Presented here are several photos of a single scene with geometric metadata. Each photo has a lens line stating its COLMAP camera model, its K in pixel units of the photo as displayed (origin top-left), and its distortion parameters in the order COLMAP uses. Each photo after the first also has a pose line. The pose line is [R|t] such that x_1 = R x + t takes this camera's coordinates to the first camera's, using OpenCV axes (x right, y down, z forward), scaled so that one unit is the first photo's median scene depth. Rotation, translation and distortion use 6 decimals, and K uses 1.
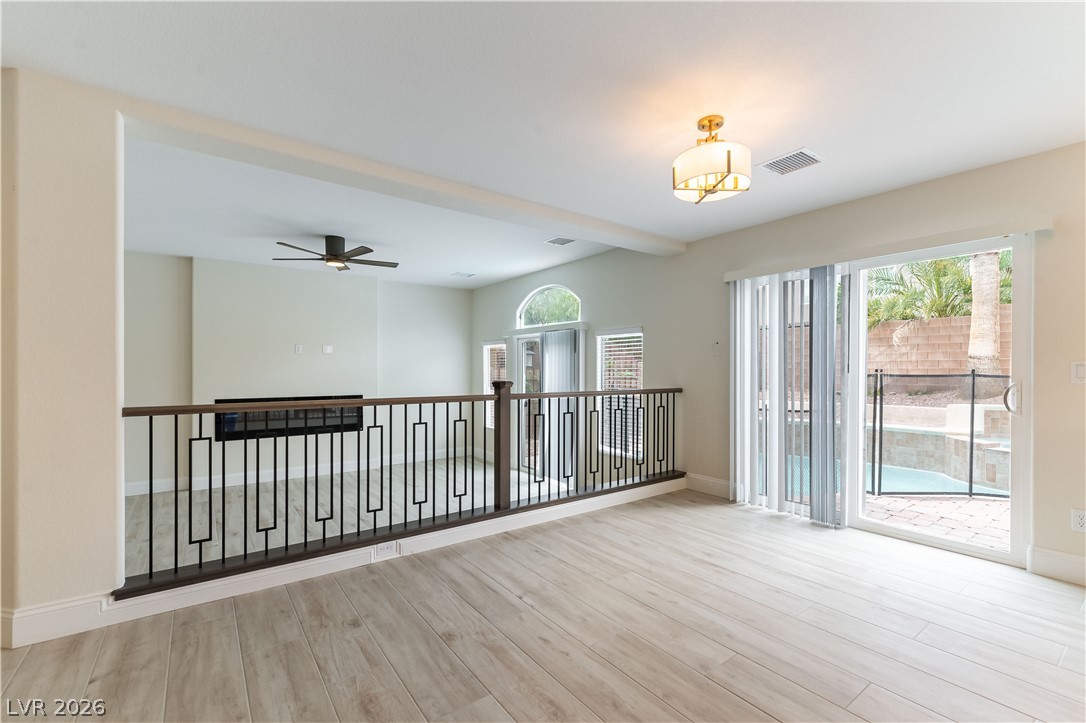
lens RADIAL K [[470.1, 0, 547.0], [0, 470.1, 370.6], [0, 0, 1]] dist [0.000244, -0.000442]
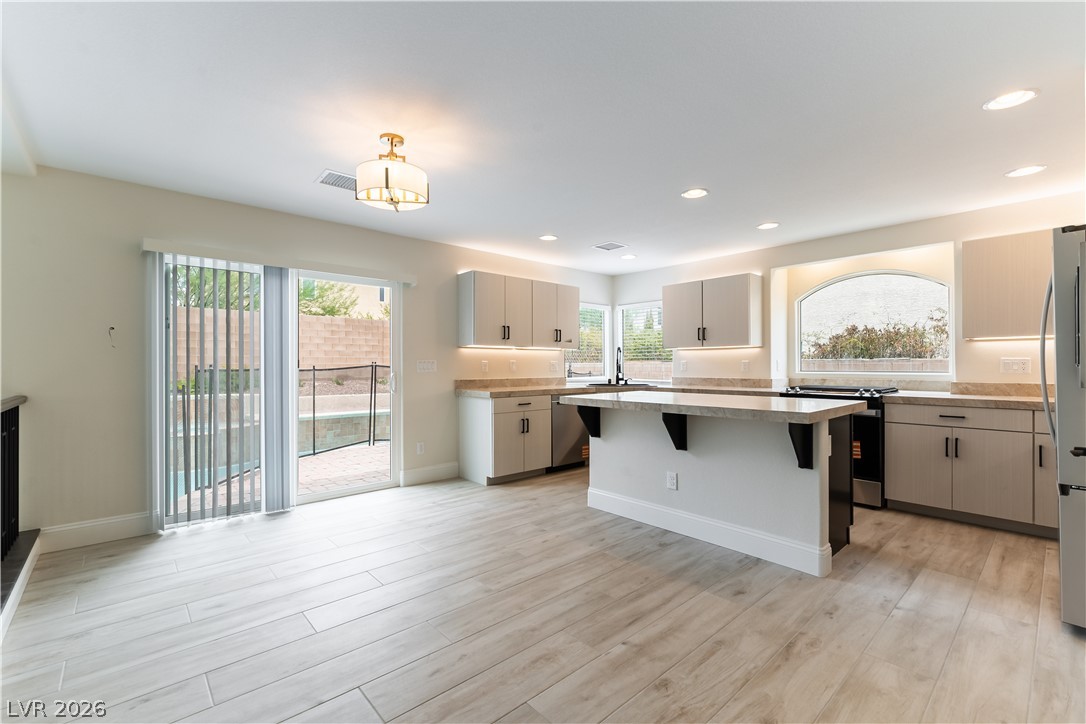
lens RADIAL K [[470.1, 0, 545.3], [0, 470.1, 365.9], [0, 0, 1]] dist [0.000244, -0.000442]
pose [[-0.097333, -0.002709, 0.995248, -0.506084], [0.003150, 0.999990, 0.003030, -0.002112], [-0.995247, 0.003430, -0.097324, 0.493197]]
